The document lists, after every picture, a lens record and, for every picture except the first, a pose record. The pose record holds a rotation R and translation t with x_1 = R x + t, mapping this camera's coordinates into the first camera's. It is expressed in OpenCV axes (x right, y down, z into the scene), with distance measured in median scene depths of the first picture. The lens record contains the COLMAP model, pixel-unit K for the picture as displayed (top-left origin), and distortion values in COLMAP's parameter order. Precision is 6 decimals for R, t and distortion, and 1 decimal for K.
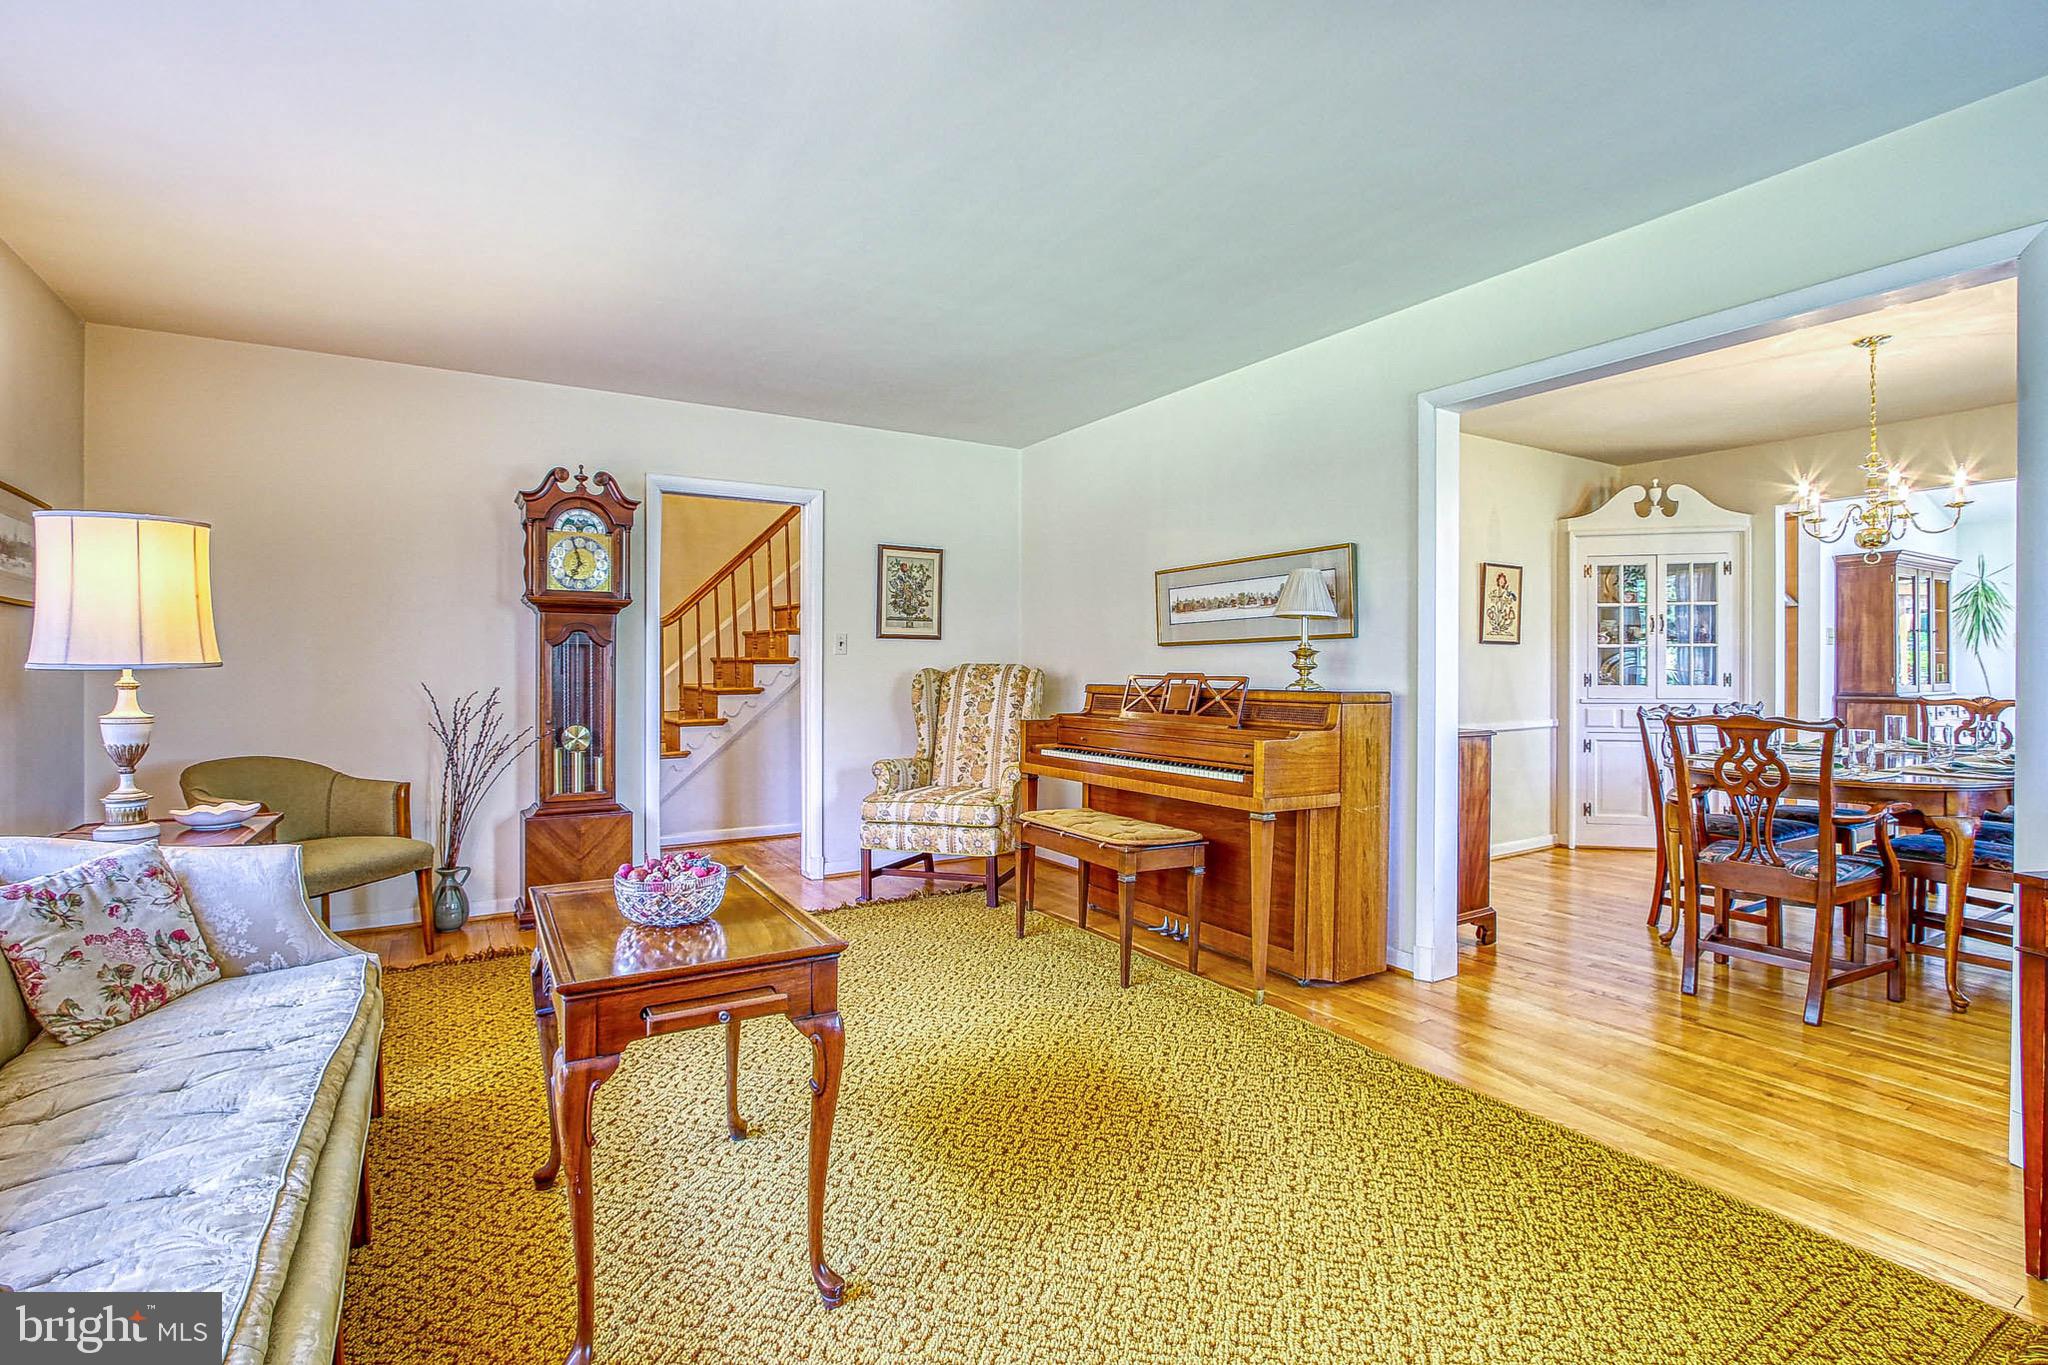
lens RADIAL K [[939.9, 0, 1029.4], [0, 939.9, 673.3], [0, 0, 1]] dist [-0.019699, 0.003358]
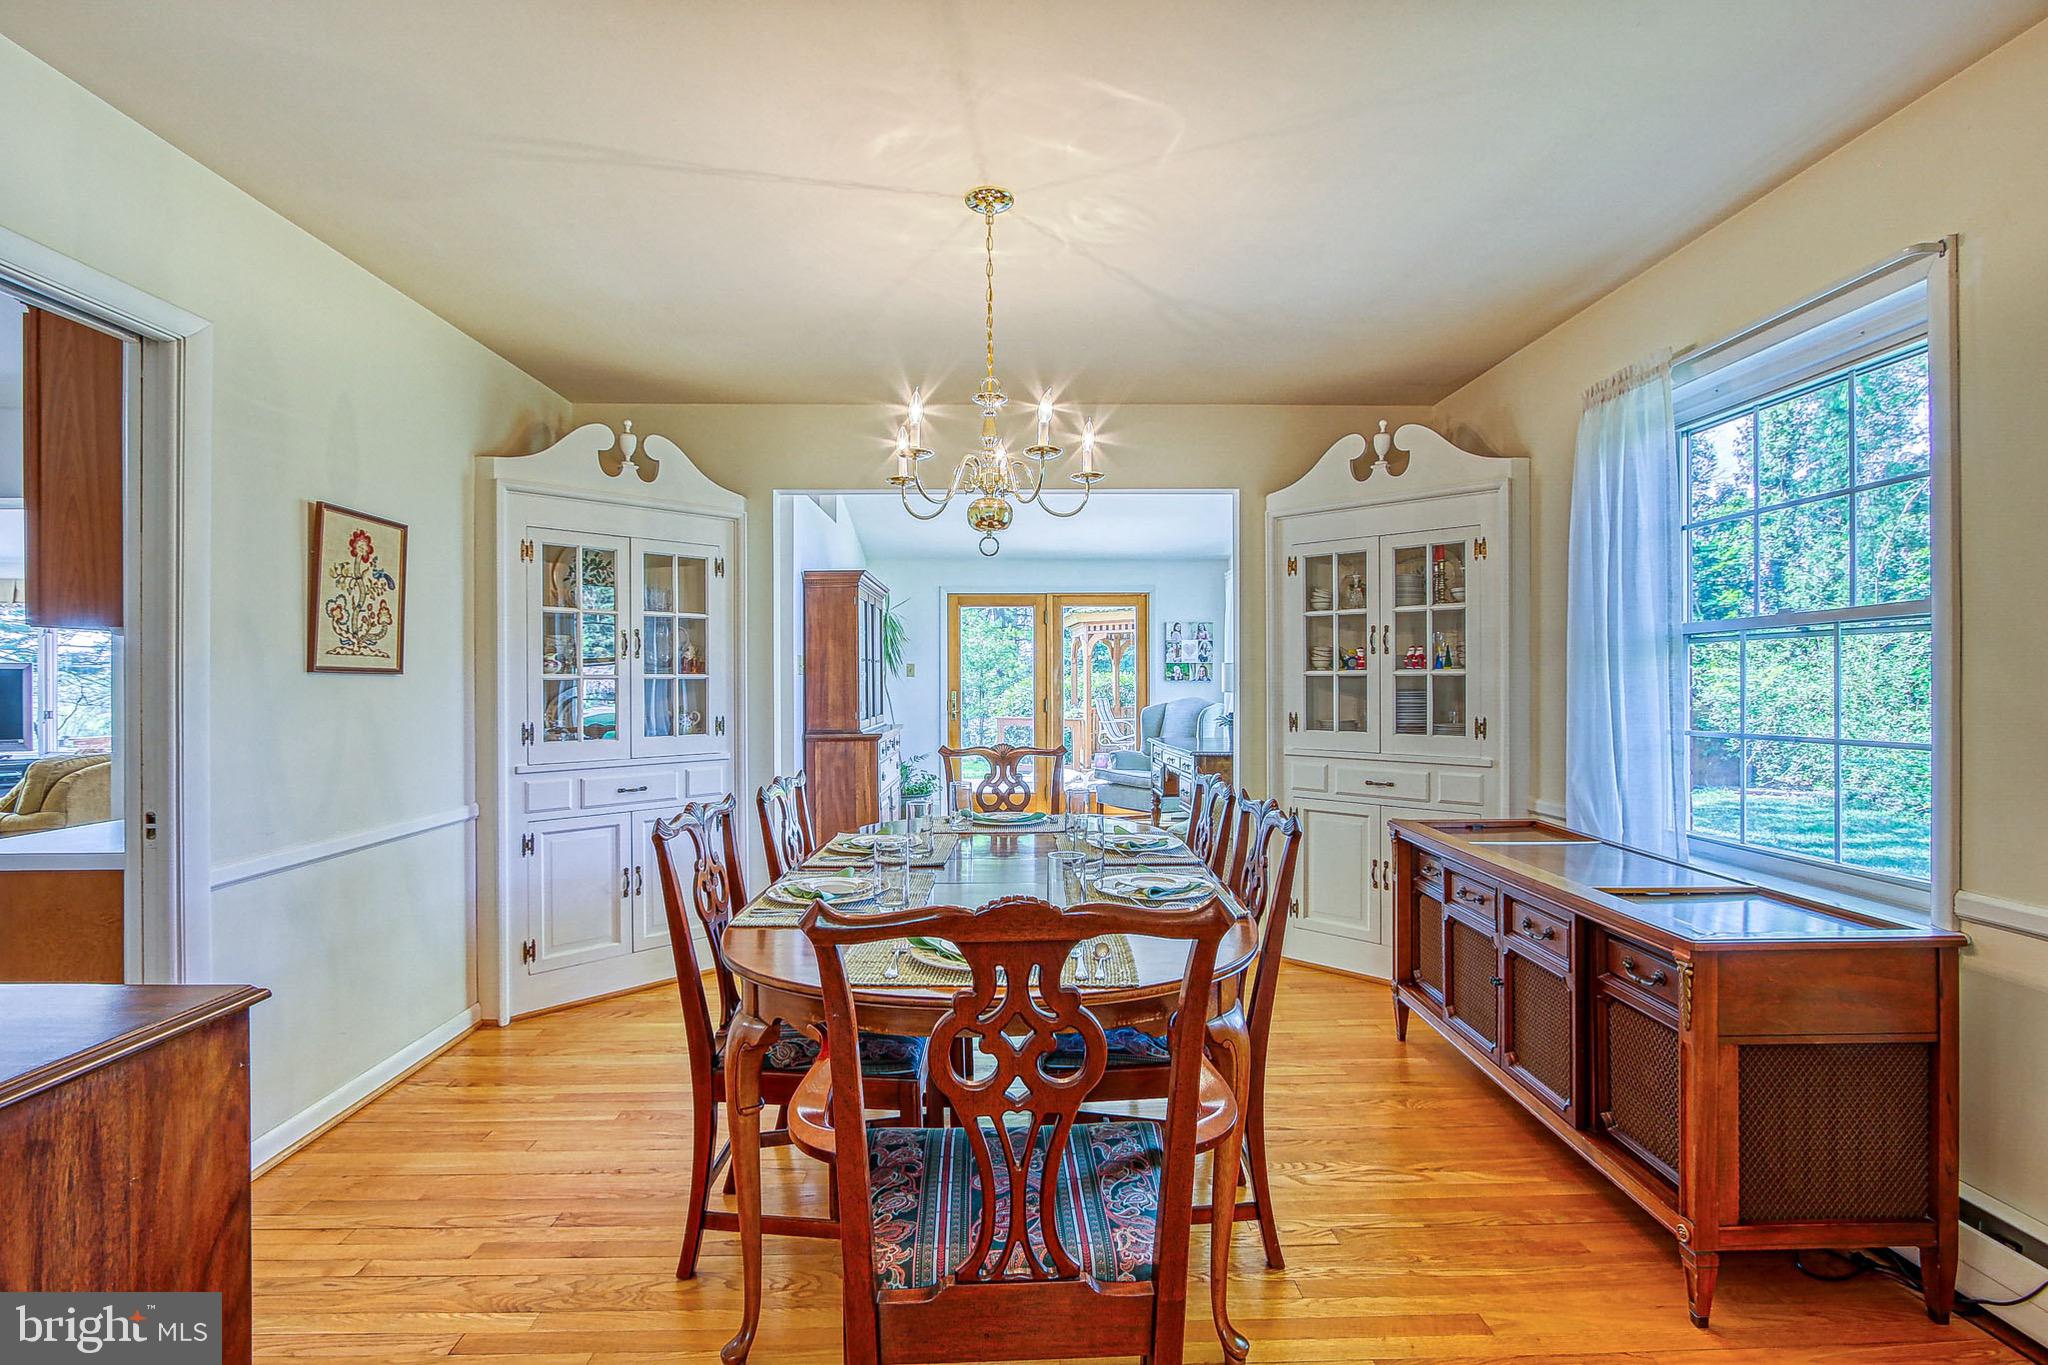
lens RADIAL K [[939.9, 0, 1028.4], [0, 939.9, 677.6], [0, 0, 1]] dist [-0.019699, 0.003358]
pose [[0.499117, 0.002422, 0.866531, 0.241233], [0.011776, 0.999885, -0.009578, -0.019336], [-0.866455, 0.014985, 0.499031, 0.426076]]
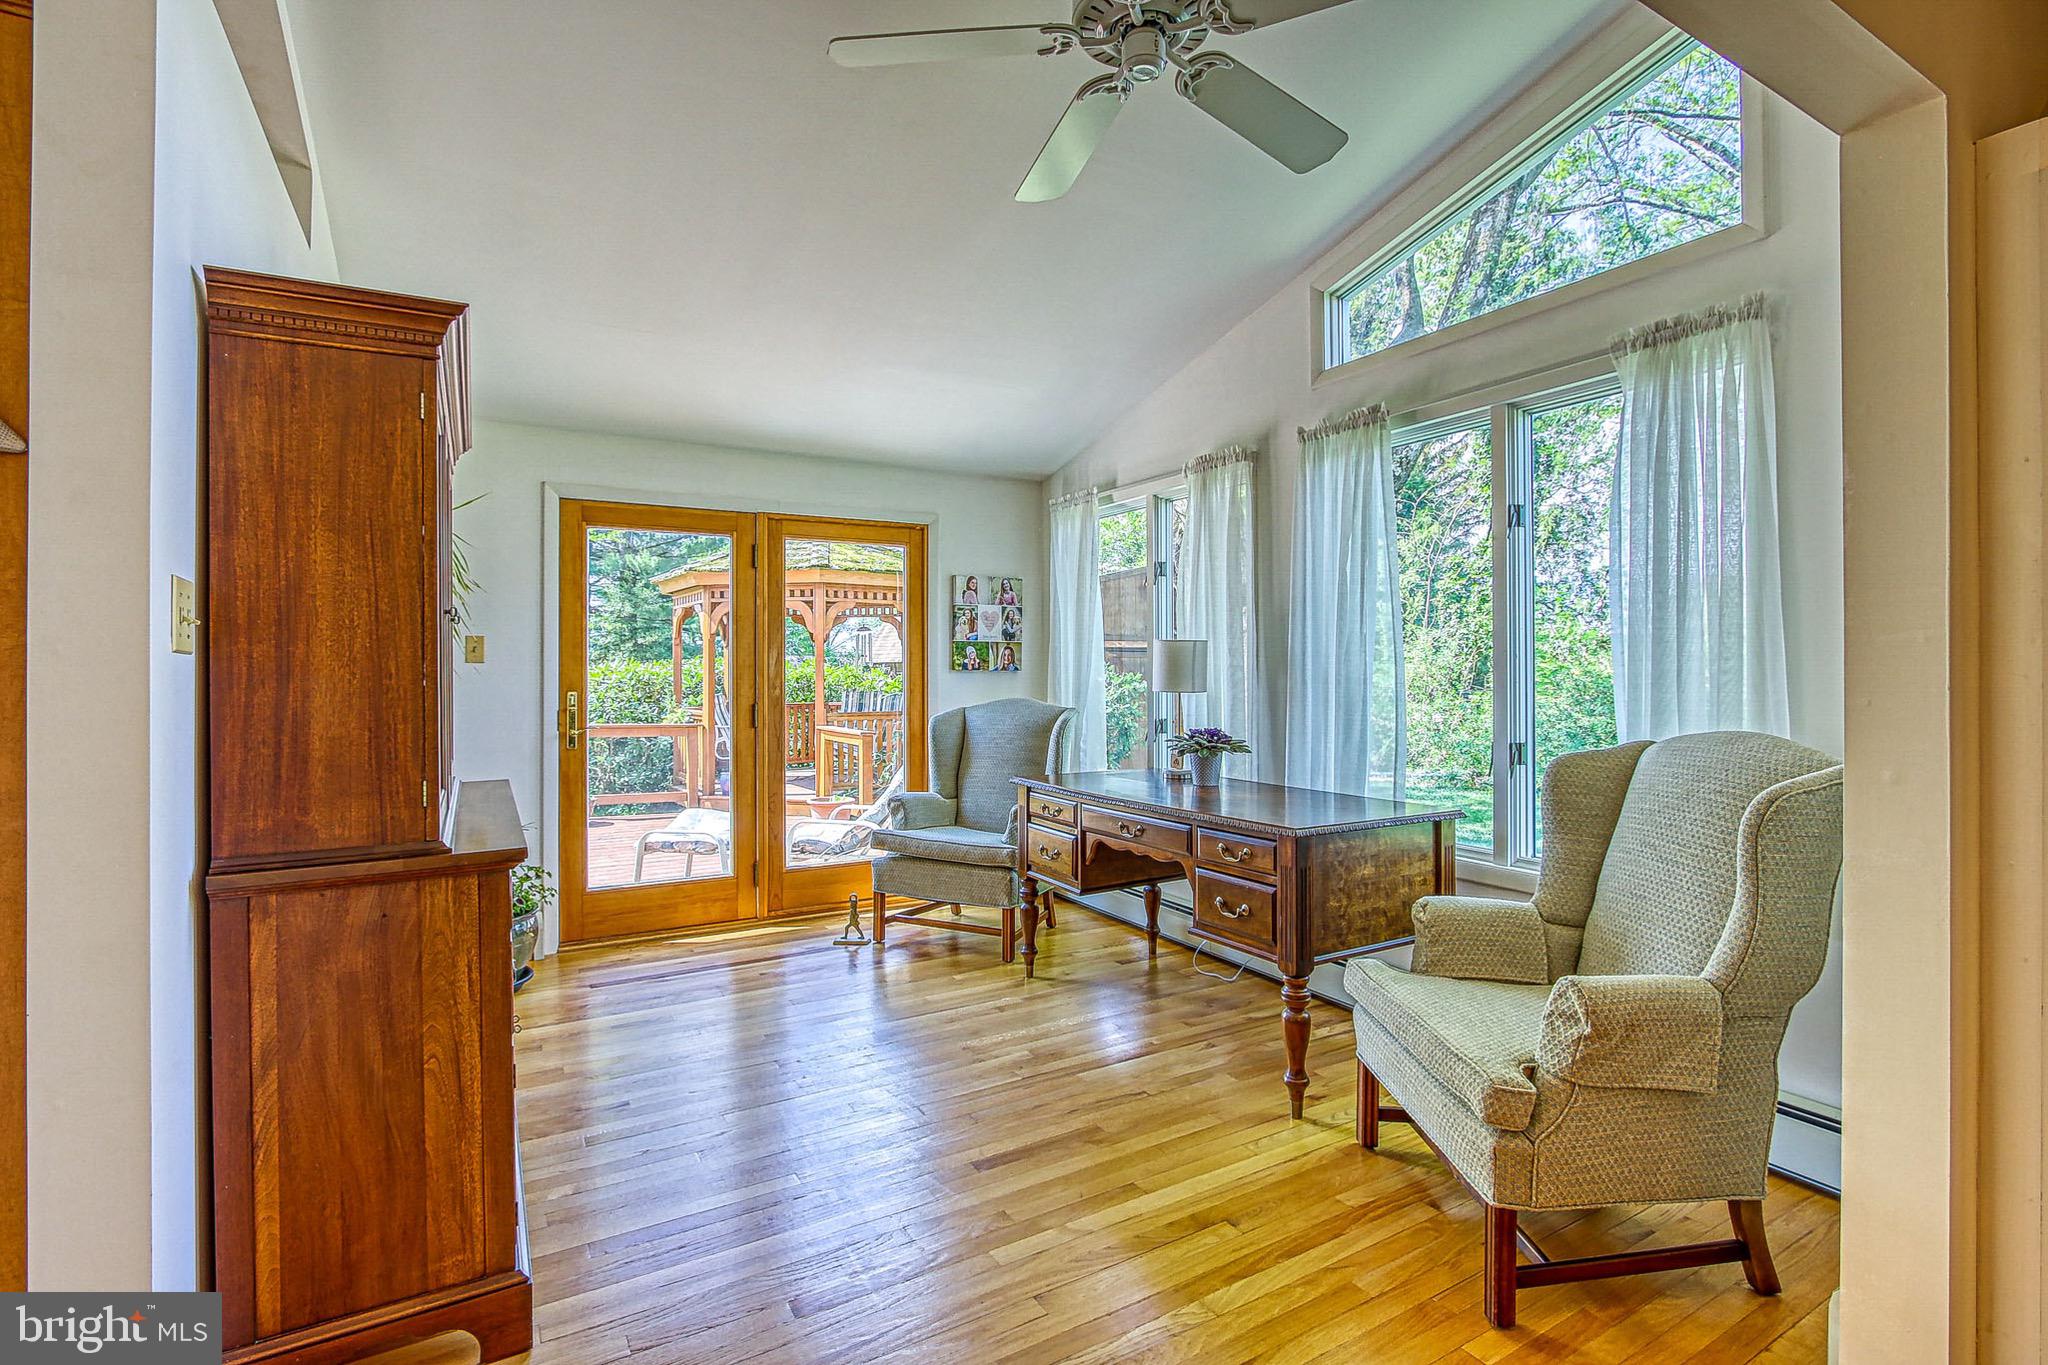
lens RADIAL K [[939.9, 0, 1016.9], [0, 939.9, 664.4], [0, 0, 1]] dist [-0.019699, 0.003358]
pose [[0.024518, 0.003323, 0.999694, 0.712361], [0.012702, 0.999913, -0.003635, -0.027741], [-0.999619, 0.012788, 0.024473, 0.876442]]
